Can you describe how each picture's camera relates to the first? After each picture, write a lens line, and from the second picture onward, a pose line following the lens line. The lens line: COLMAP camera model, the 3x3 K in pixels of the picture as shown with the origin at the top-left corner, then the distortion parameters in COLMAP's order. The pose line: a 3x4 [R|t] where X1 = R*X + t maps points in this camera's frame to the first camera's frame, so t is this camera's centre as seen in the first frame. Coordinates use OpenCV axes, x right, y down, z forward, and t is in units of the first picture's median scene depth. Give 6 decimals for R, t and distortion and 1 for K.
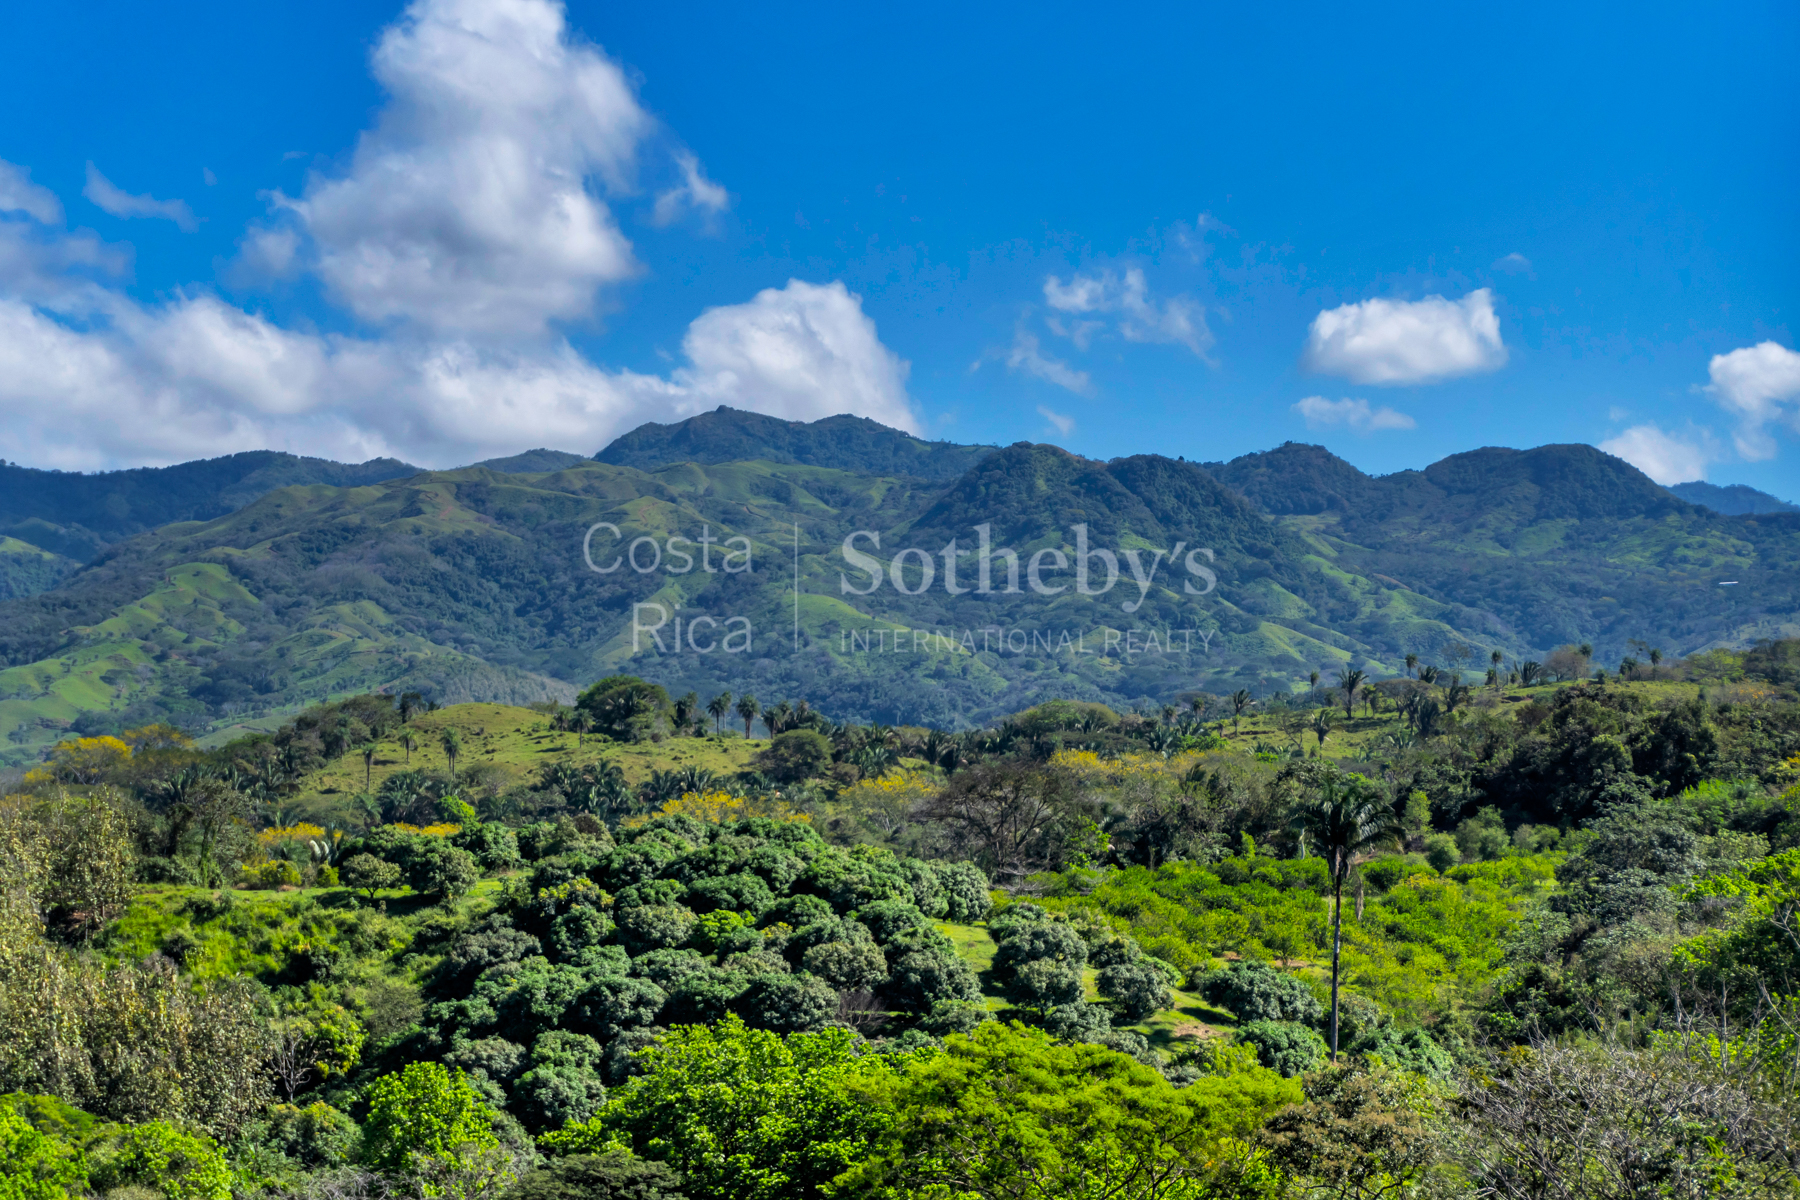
lens RADIAL K [[3784.4, 0, 902.0], [0, 3784.4, 600.3], [0, 0, 1]] dist [-0.008549, 0.000000]
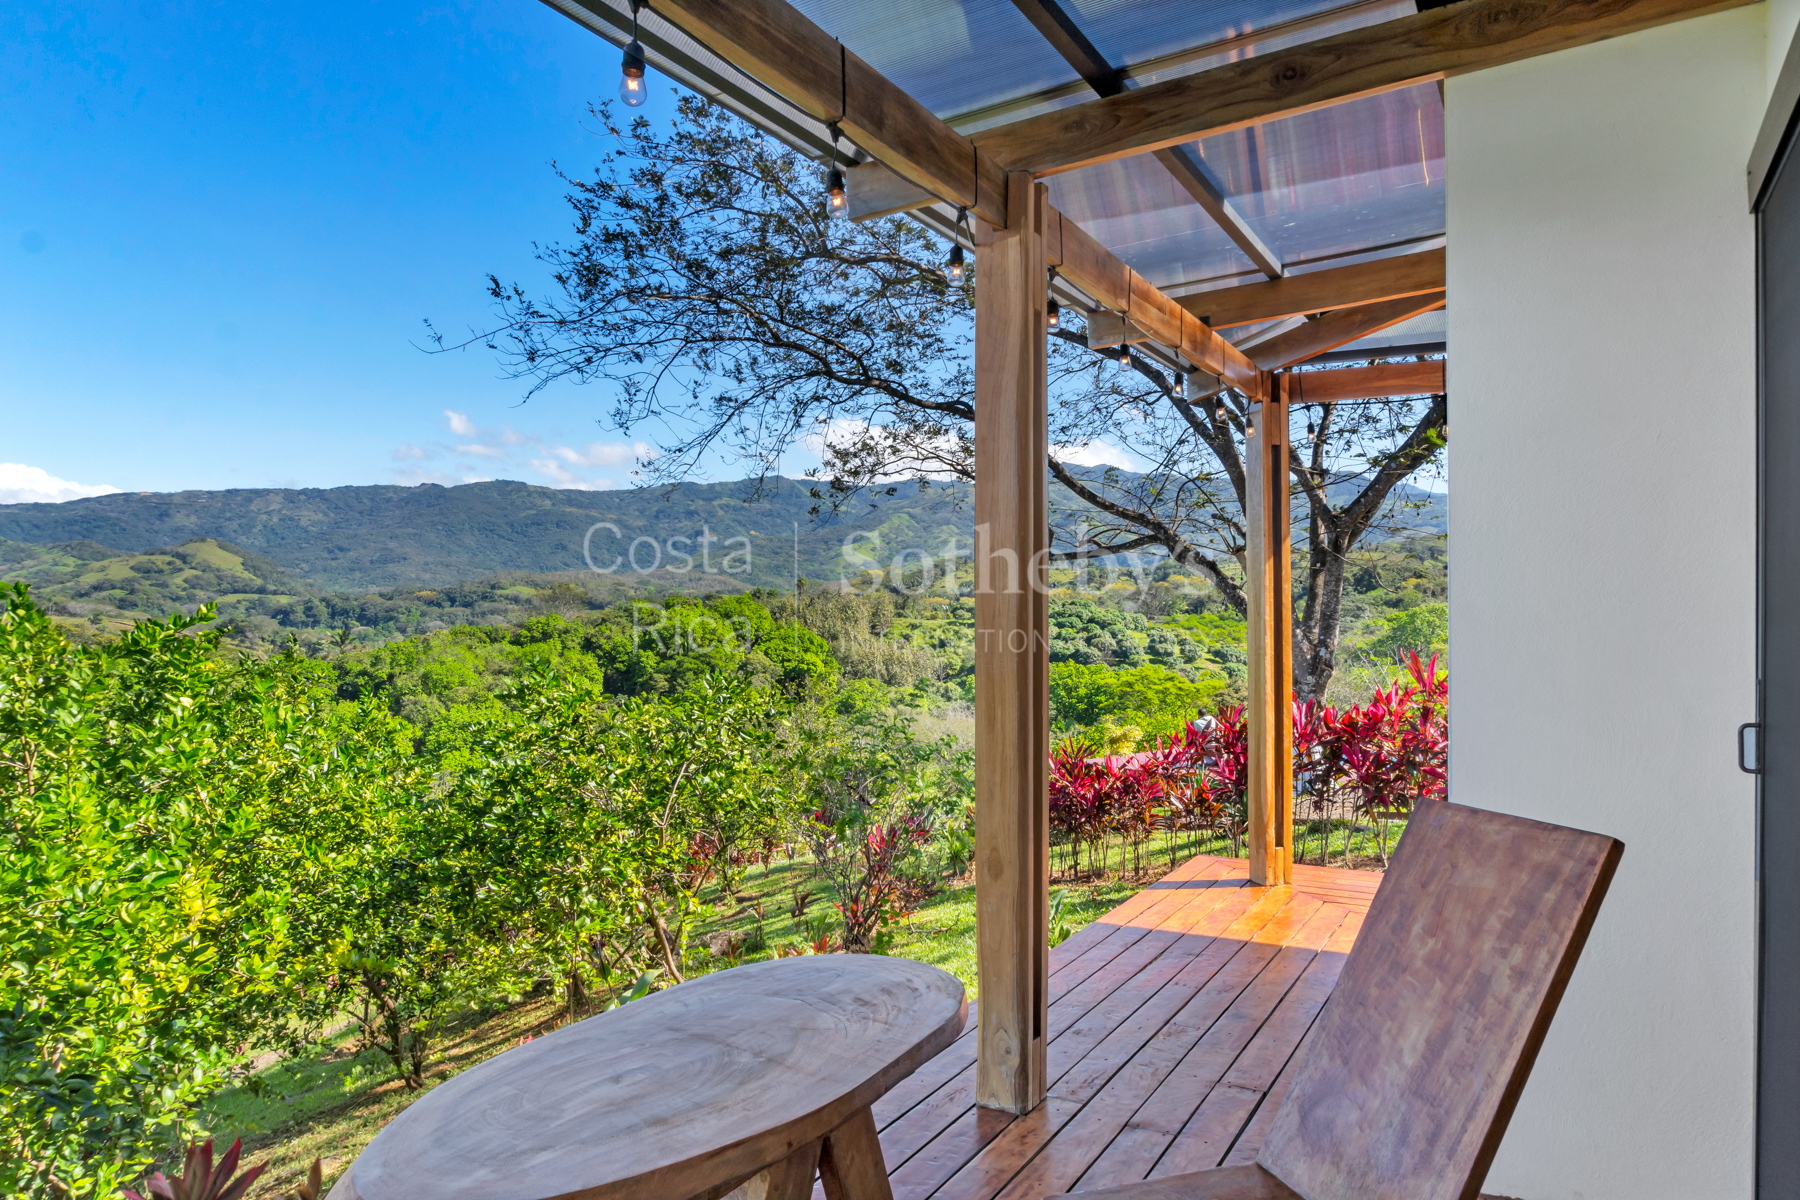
lens RADIAL K [[1226.4, 0, 896.5], [0, 1226.4, 597.5], [0, 0, 1]] dist [-0.040049, -0.001027]
pose [[0.983471, 0.005611, -0.180977, 0.000960], [0.005810, 0.998027, 0.062518, -0.014830], [0.180971, -0.062536, 0.981498, -0.103310]]
